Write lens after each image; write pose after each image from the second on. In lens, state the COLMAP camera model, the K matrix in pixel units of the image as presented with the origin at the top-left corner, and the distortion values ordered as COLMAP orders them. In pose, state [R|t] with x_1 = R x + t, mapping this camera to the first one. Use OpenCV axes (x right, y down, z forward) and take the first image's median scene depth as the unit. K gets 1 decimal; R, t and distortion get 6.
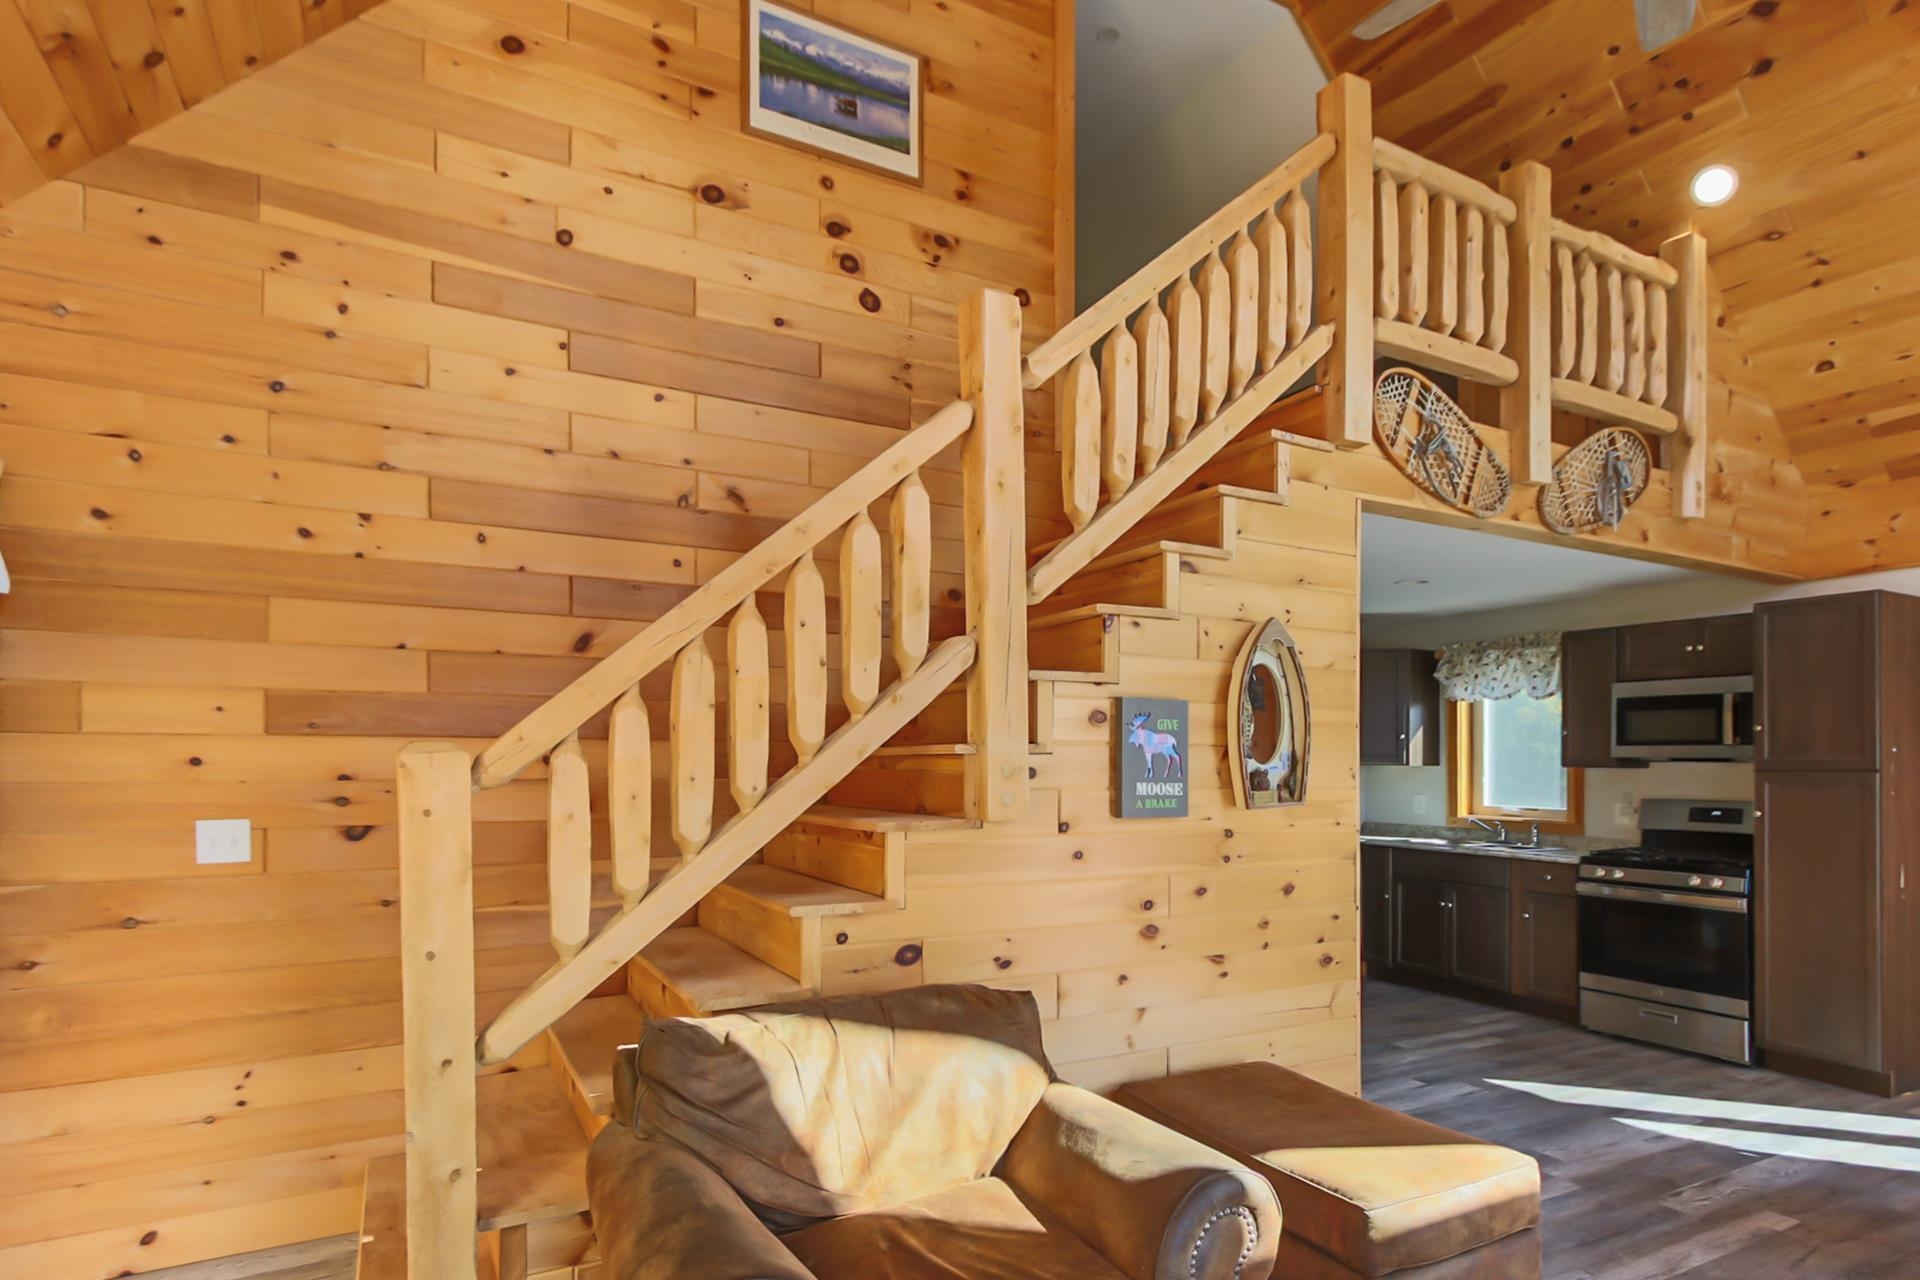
lens RADIAL K [[1026.6, 0, 967.0], [0, 1026.6, 755.2], [0, 0, 1]] dist [0.011304, 0.000188]
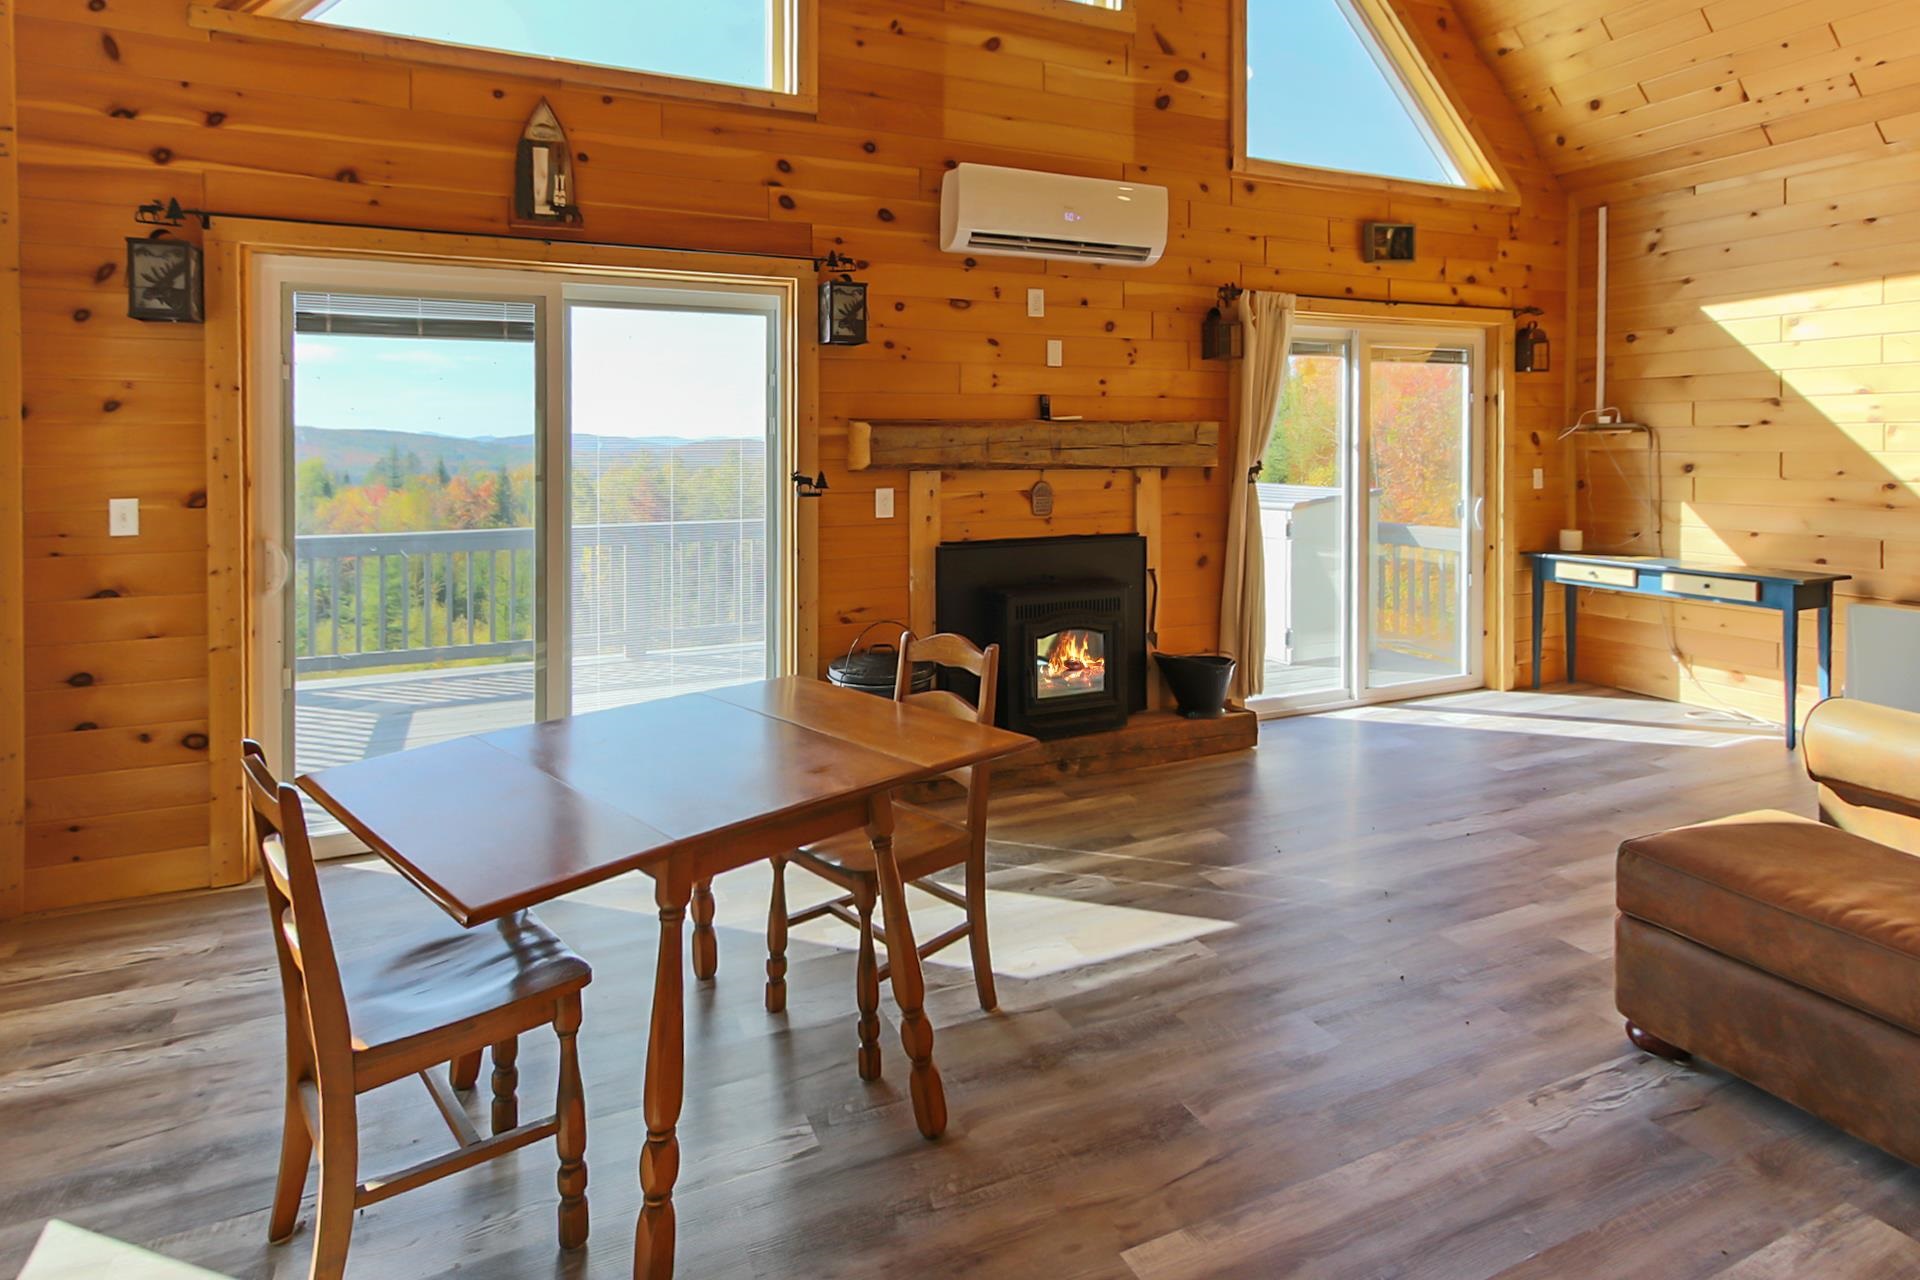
lens RADIAL K [[1070.0, 0, 987.9], [0, 1070.0, 455.1], [0, 0, 1]] dist [0.006613, 0.002990]
pose [[-0.998888, -0.004143, 0.046953, 0.545248], [-0.003866, 0.999975, 0.005984, 0.013750], [-0.046977, 0.005795, -0.998879, 1.007615]]
